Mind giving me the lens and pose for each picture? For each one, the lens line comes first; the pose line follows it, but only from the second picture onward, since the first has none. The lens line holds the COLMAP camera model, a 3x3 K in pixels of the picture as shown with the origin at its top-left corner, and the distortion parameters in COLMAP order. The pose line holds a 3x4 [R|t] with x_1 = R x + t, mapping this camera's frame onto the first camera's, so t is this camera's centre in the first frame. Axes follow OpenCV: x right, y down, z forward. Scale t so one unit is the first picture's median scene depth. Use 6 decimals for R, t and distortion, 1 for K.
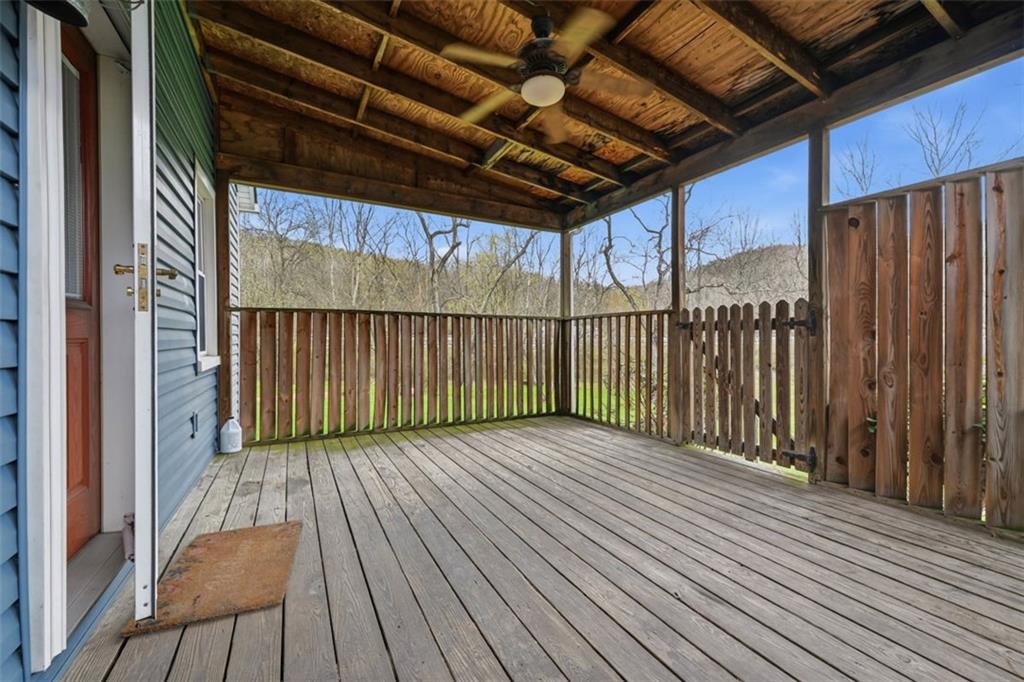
lens RADIAL K [[407.8, 0, 511.3], [0, 407.8, 337.3], [0, 0, 1]] dist [-0.001746, -0.000464]
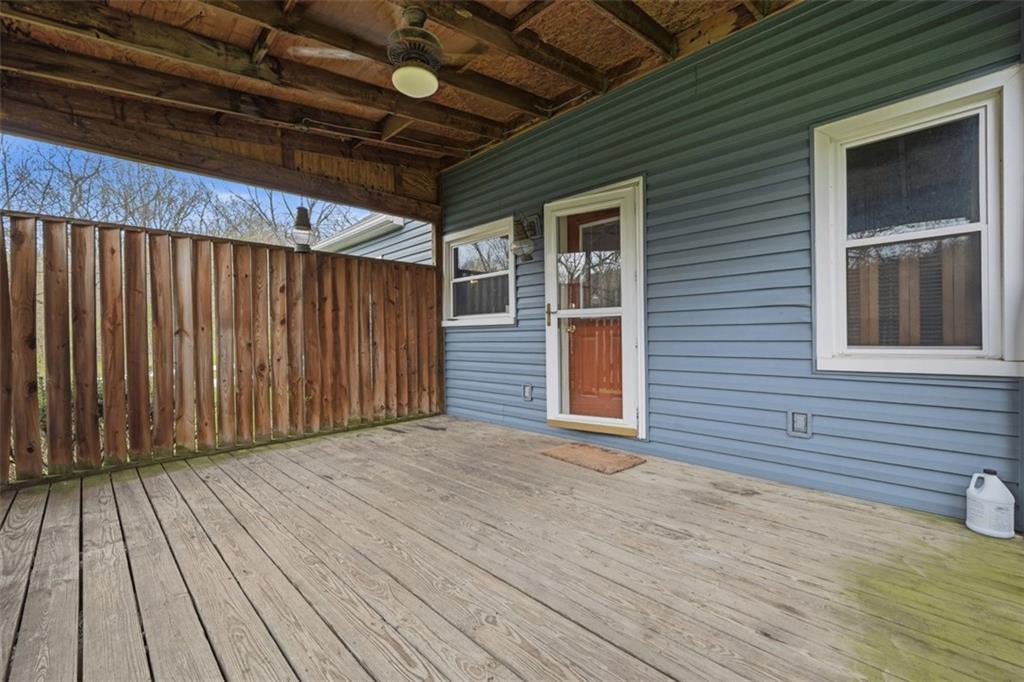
lens RADIAL K [[407.8, 0, 511.3], [0, 407.8, 337.3], [0, 0, 1]] dist [-0.001746, -0.000464]
pose [[-0.952150, 0.012302, -0.305383, 0.160690], [0.010493, 0.999916, 0.007564, -0.000989], [0.305451, 0.003997, -0.952199, 1.924901]]
